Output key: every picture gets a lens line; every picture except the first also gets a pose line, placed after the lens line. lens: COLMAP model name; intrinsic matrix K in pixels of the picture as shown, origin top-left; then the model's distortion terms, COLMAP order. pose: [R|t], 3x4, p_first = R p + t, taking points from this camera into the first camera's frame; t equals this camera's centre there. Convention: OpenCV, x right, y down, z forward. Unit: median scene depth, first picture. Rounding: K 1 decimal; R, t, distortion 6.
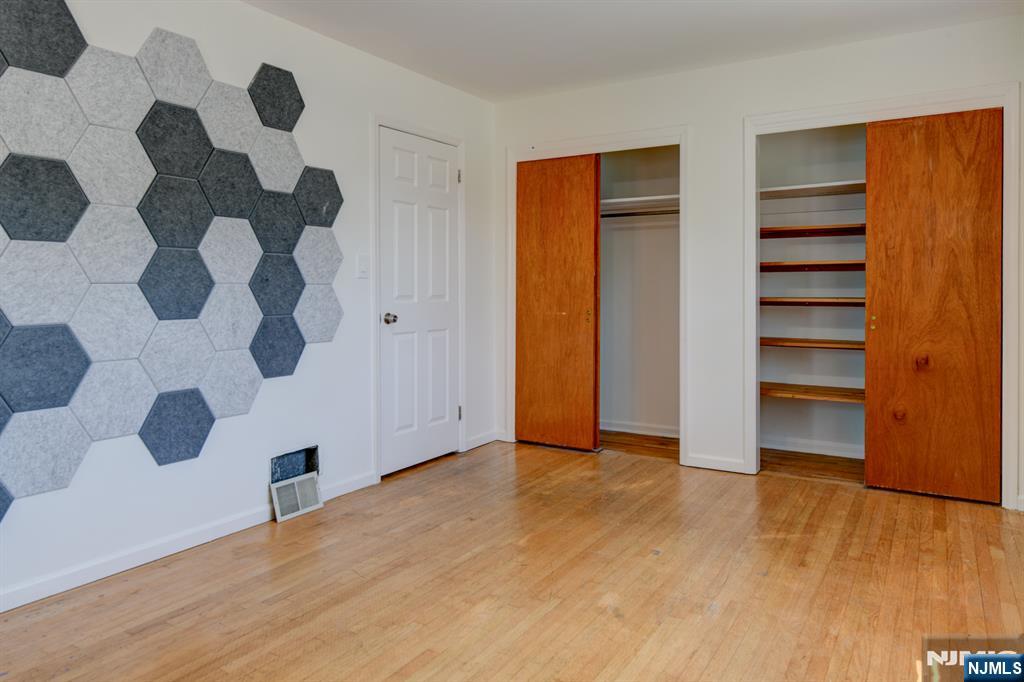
lens RADIAL K [[692.1, 0, 509.9], [0, 692.1, 294.0], [0, 0, 1]] dist [0.001168, 0.000943]
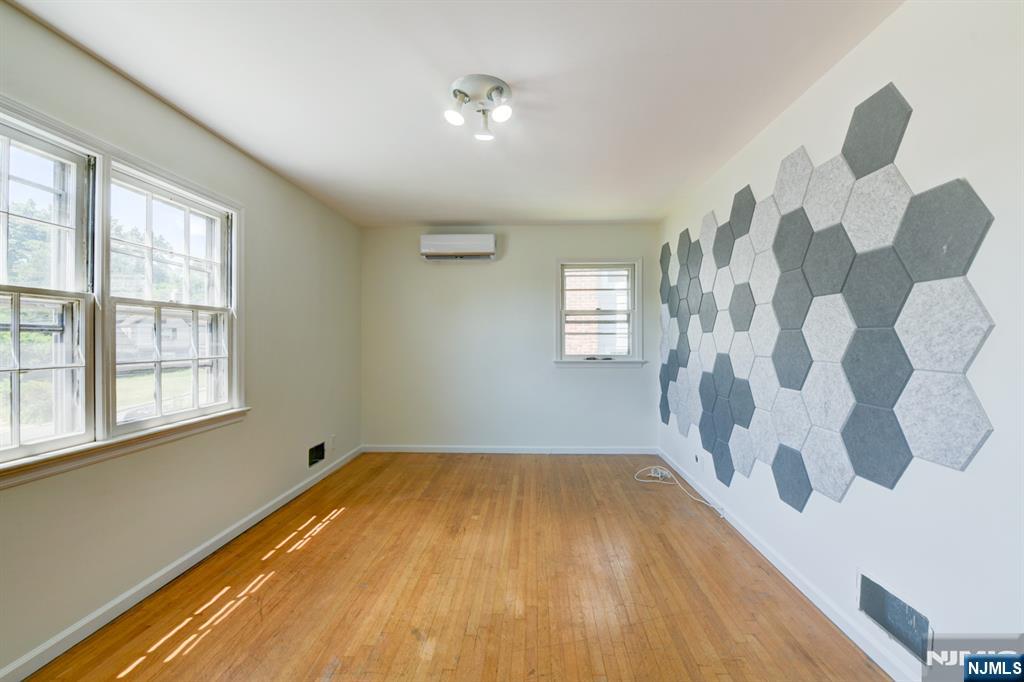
lens RADIAL K [[420.1, 0, 520.7], [0, 420.1, 339.4], [0, 0, 1]] dist [-0.010973, -0.004682]
pose [[-0.861507, 0.005444, -0.507717, 0.273323], [-0.000455, 0.999934, 0.011494, -0.053153], [0.507746, 0.010133, -0.861447, 1.275572]]
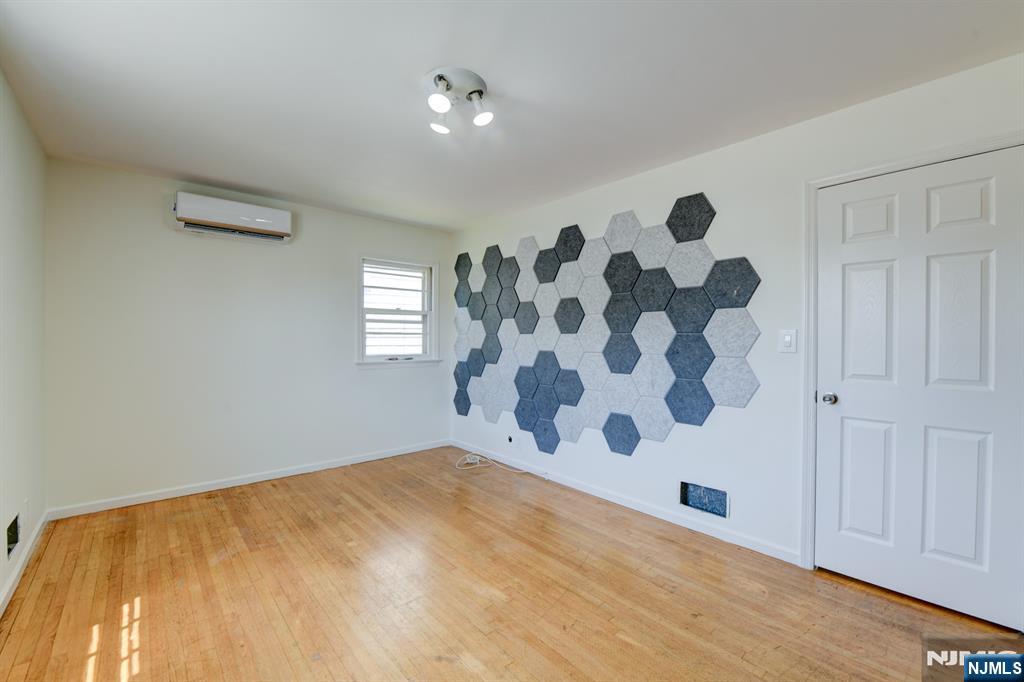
lens RADIAL K [[420.1, 0, 520.7], [0, 420.1, 339.4], [0, 0, 1]] dist [-0.010973, -0.004682]
pose [[-0.270821, 0.003749, -0.962622, 0.572888], [-0.010973, 0.999915, 0.006982, -0.050845], [0.962567, 0.012454, -0.270757, 0.958302]]
